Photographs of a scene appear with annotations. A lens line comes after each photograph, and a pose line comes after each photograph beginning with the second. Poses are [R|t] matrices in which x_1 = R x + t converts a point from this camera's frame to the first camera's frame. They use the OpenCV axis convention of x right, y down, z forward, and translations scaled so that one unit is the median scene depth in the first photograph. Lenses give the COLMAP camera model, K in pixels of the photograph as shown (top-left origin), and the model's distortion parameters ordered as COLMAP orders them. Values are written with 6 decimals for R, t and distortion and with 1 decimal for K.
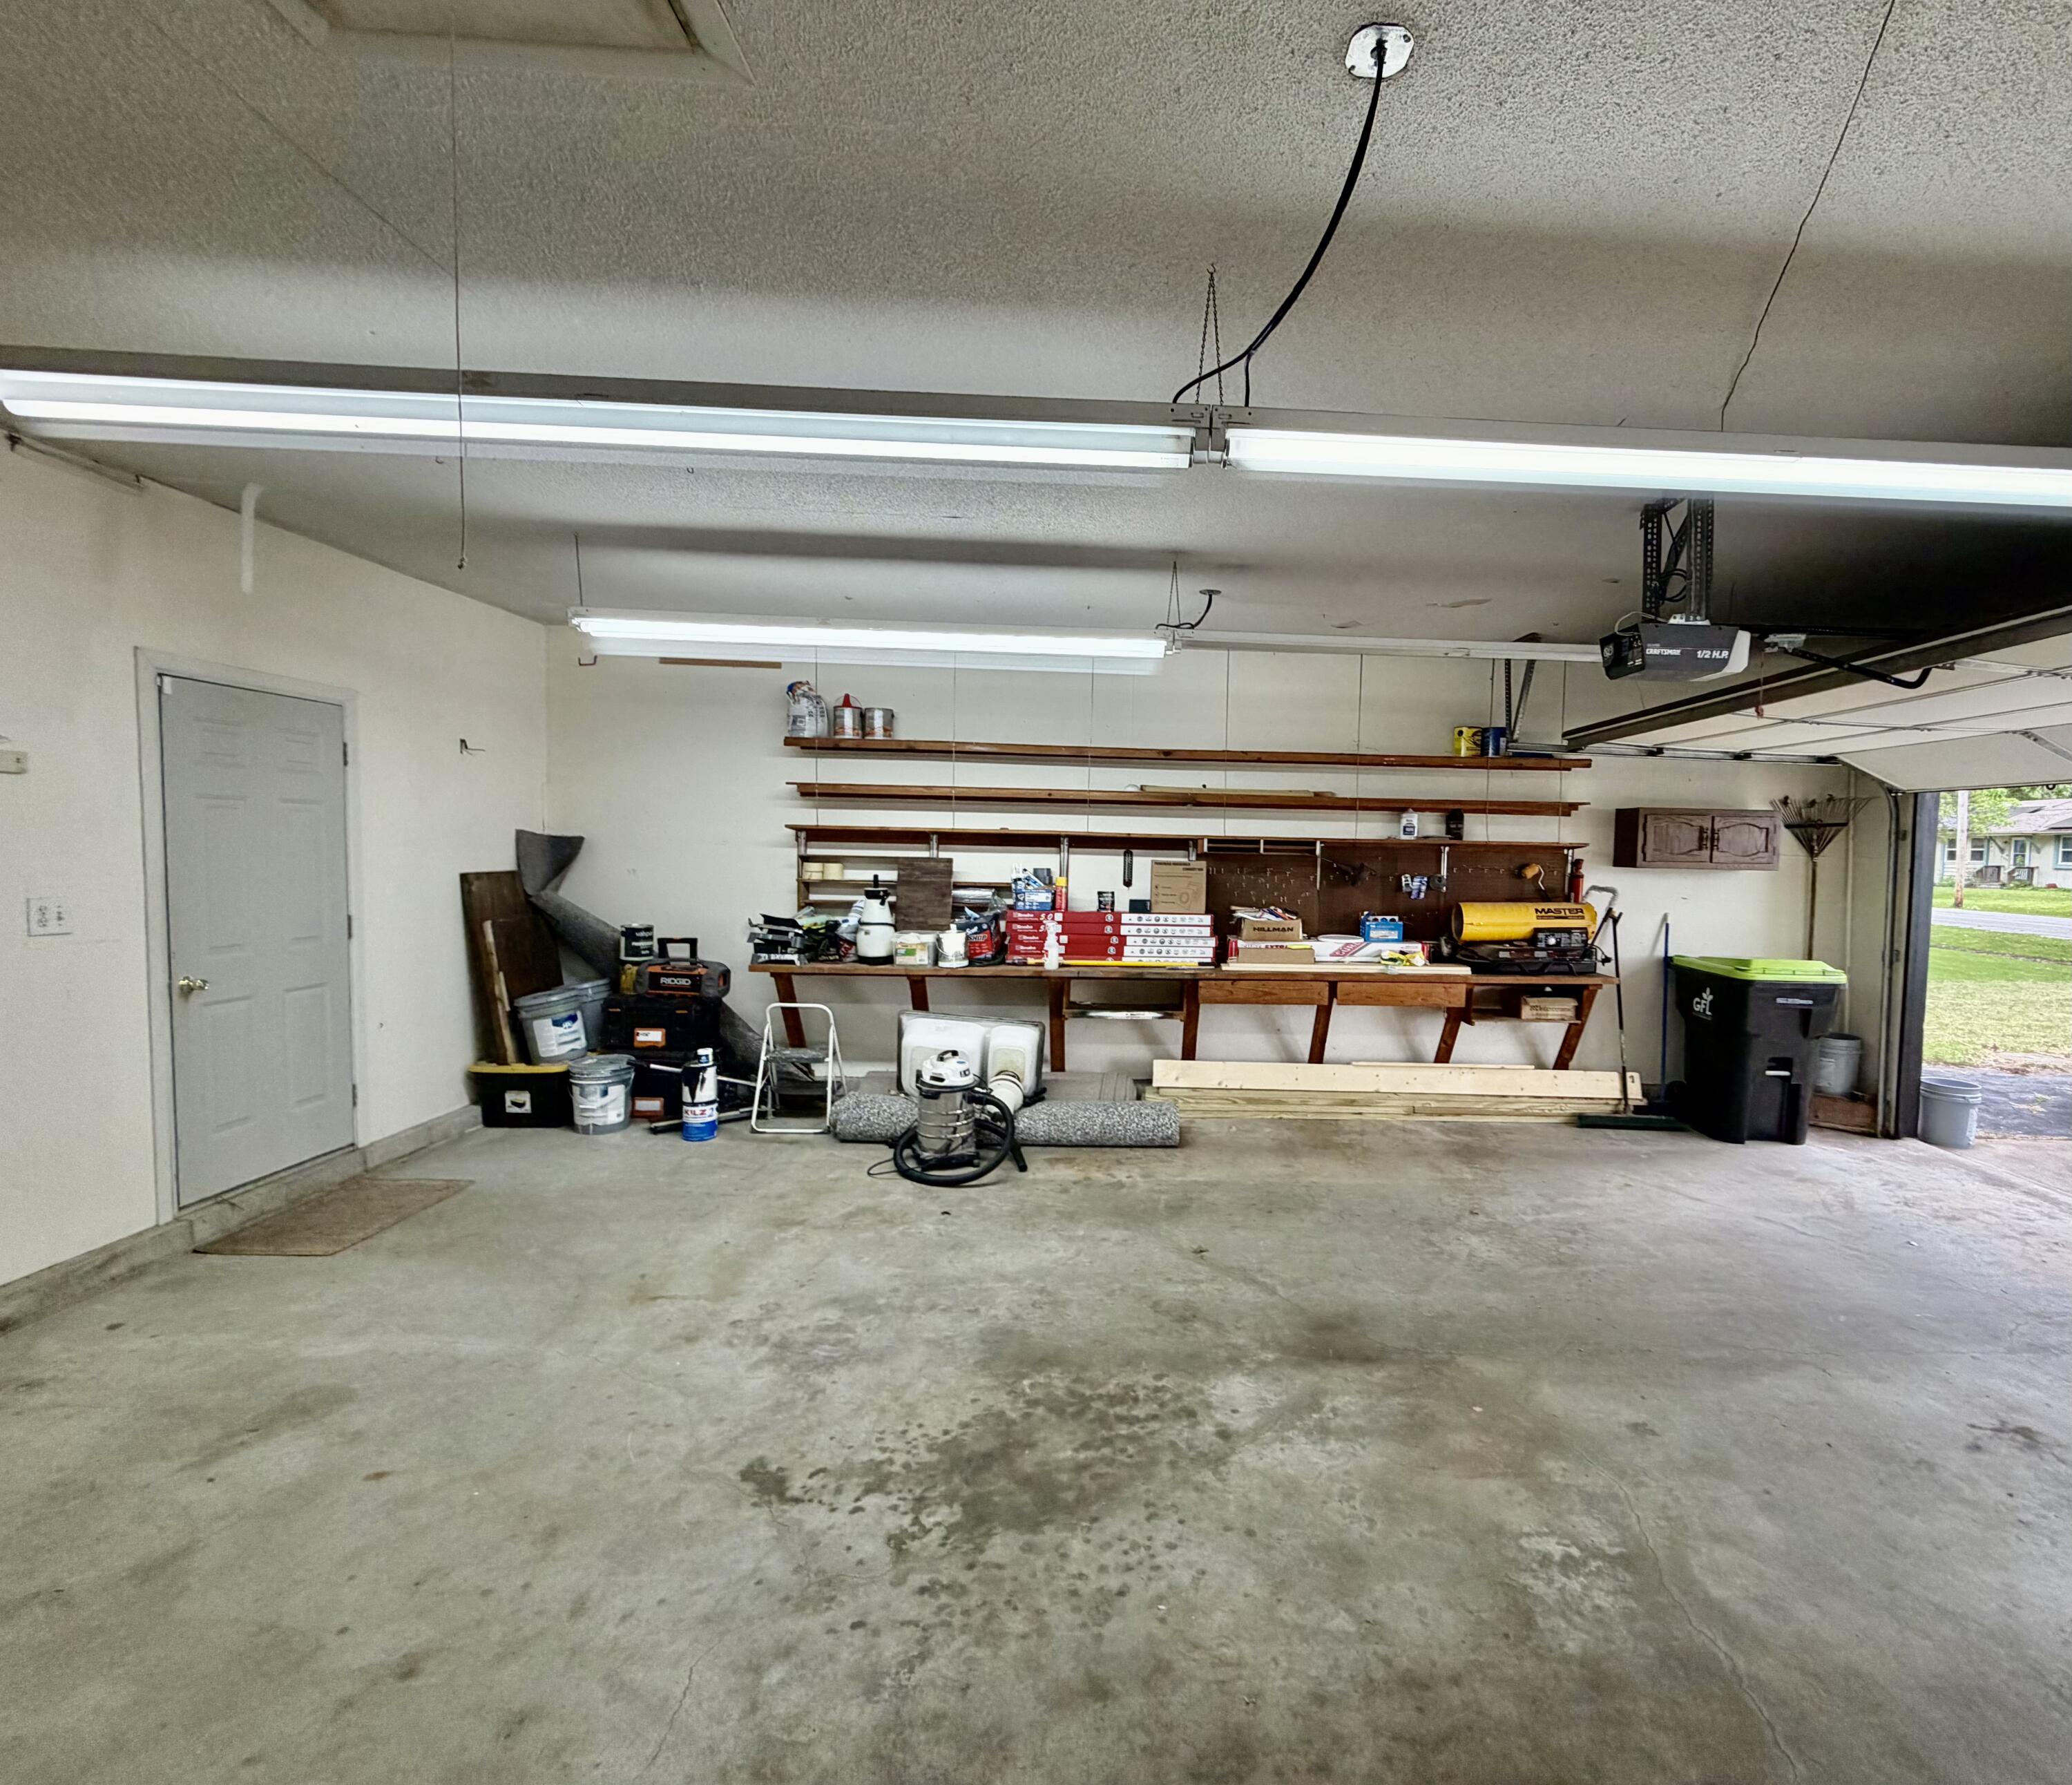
lens RADIAL K [[1014.0, 0, 1038.3], [0, 1014.0, 877.1], [0, 0, 1]] dist [-0.007350, -0.000583]
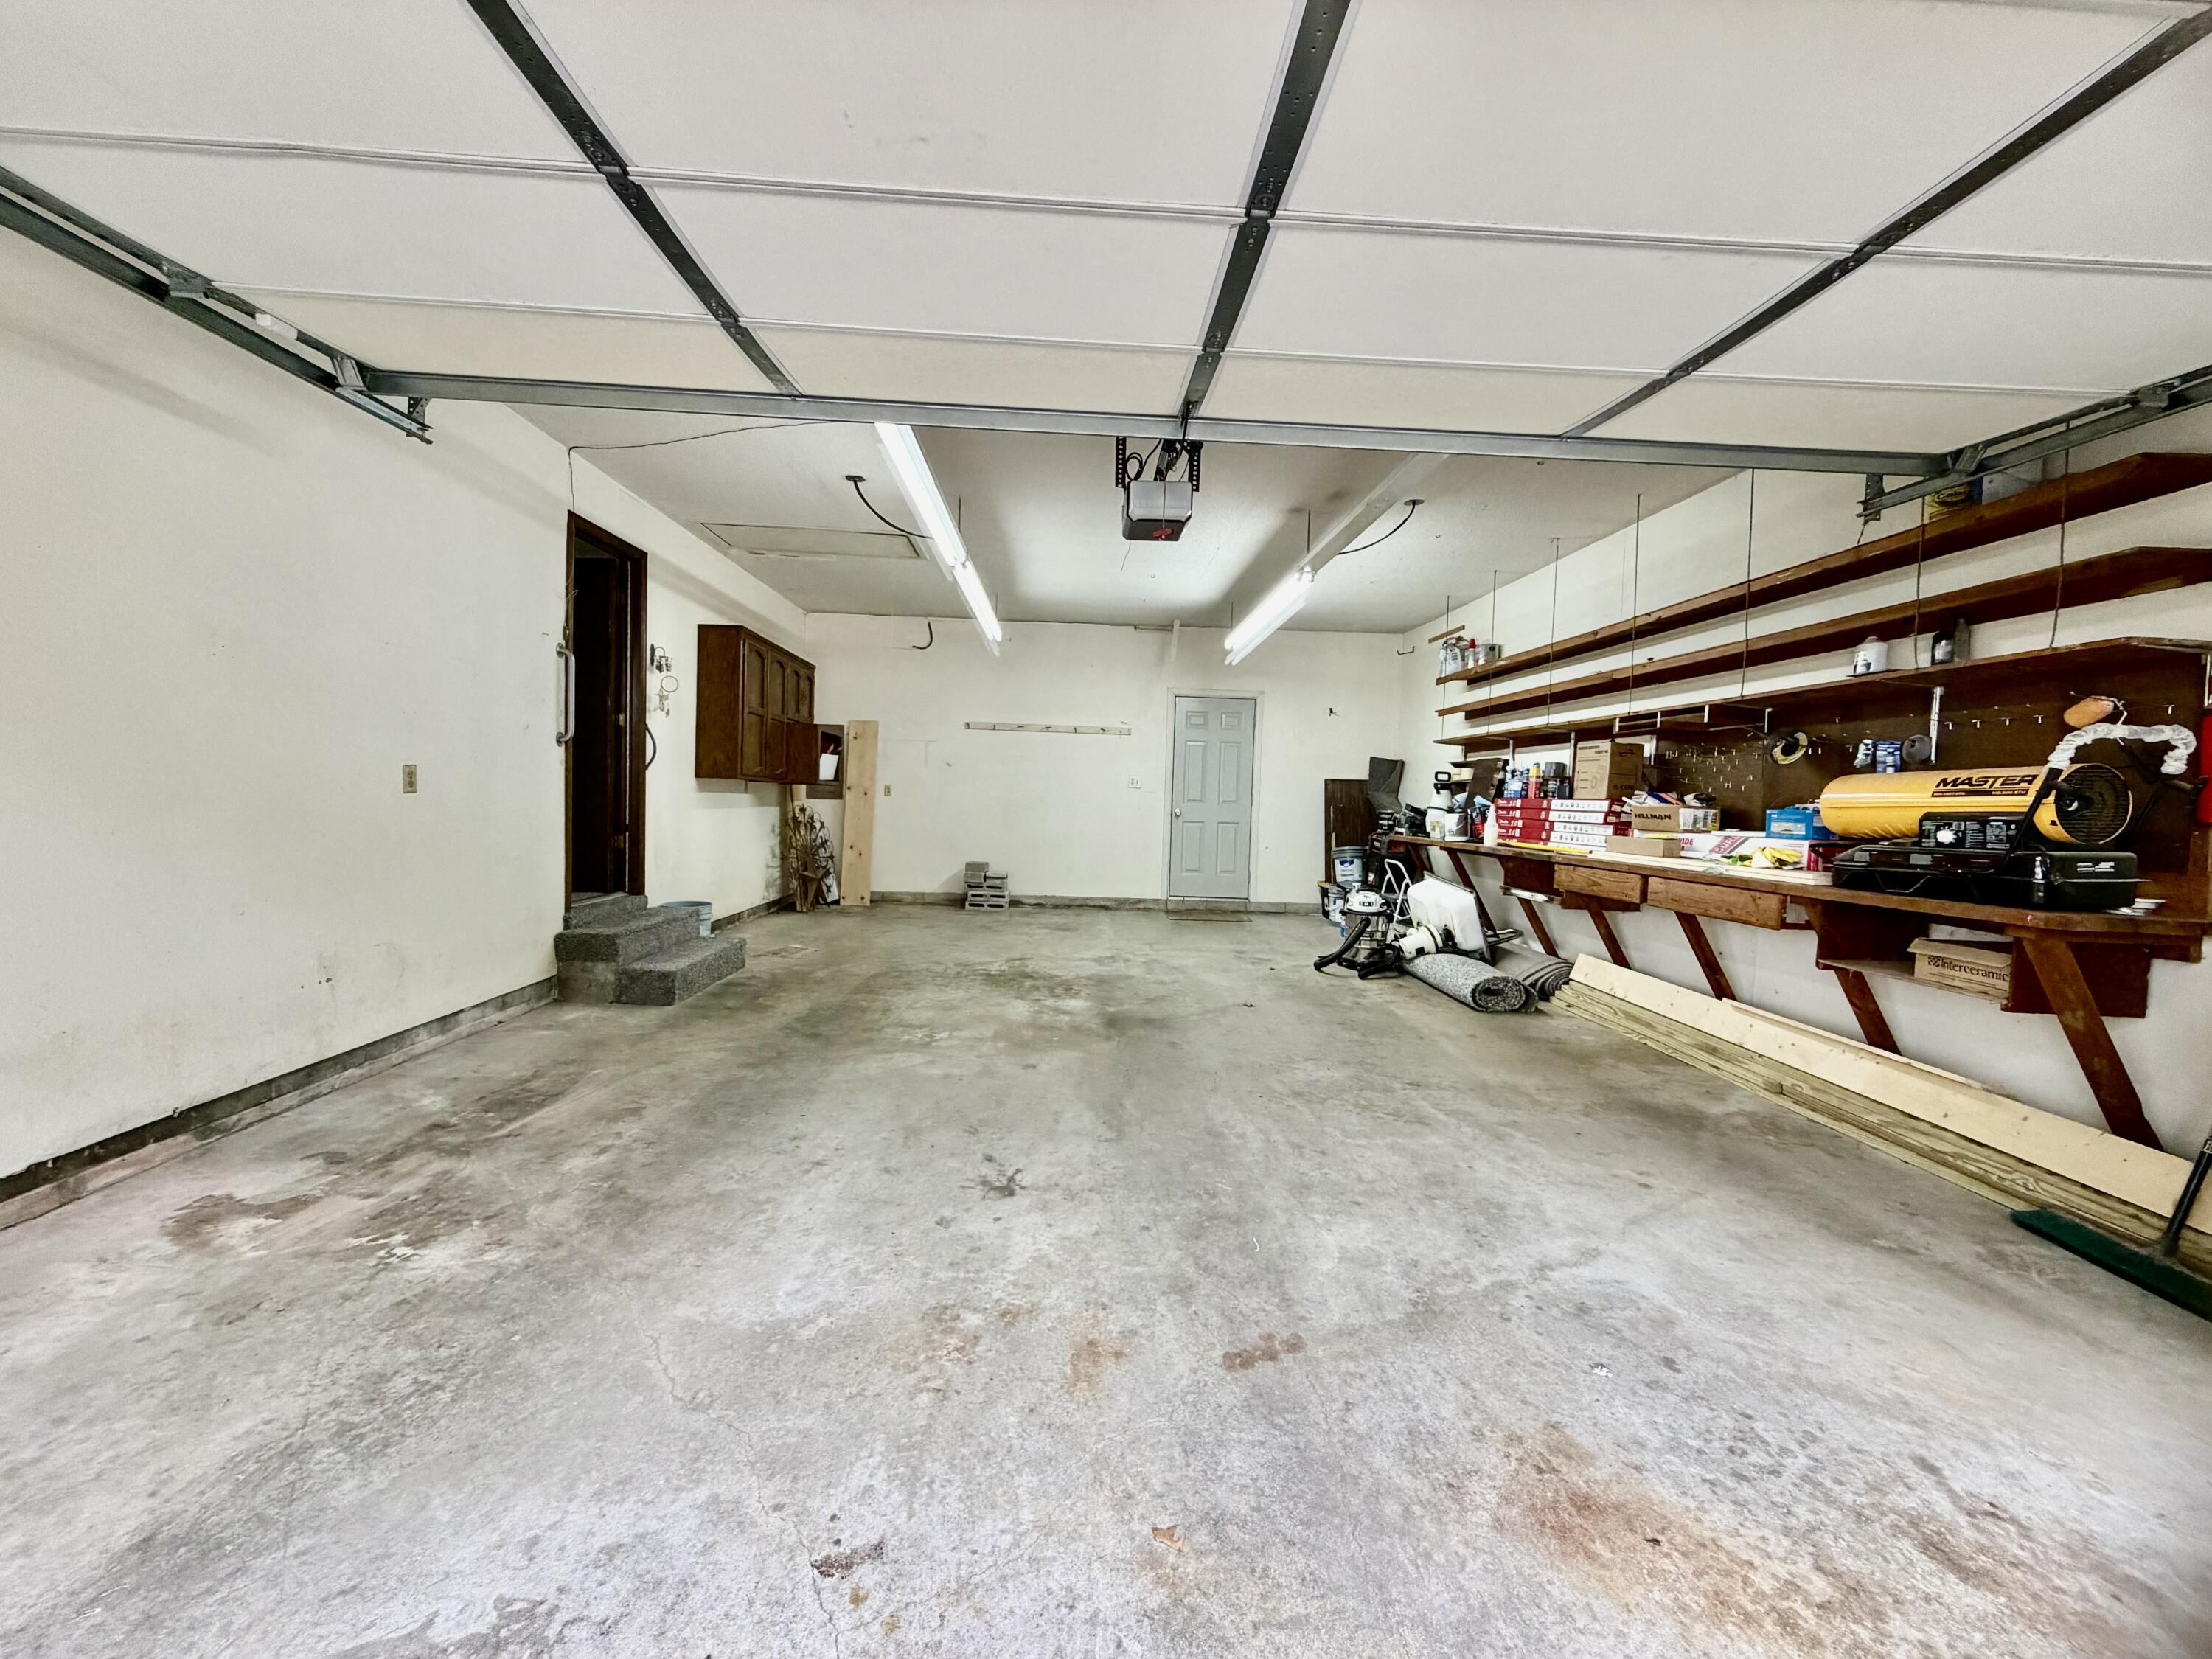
lens RADIAL K [[876.5, 0, 1110.8], [0, 876.5, 835.5], [0, 0, 1]] dist [-0.001251, 0.000436]
pose [[0.003060, 0.024540, -0.999694, 0.967598], [-0.072105, 0.997102, 0.024256, 0.083022], [0.997392, 0.072009, 0.004821, 0.555788]]
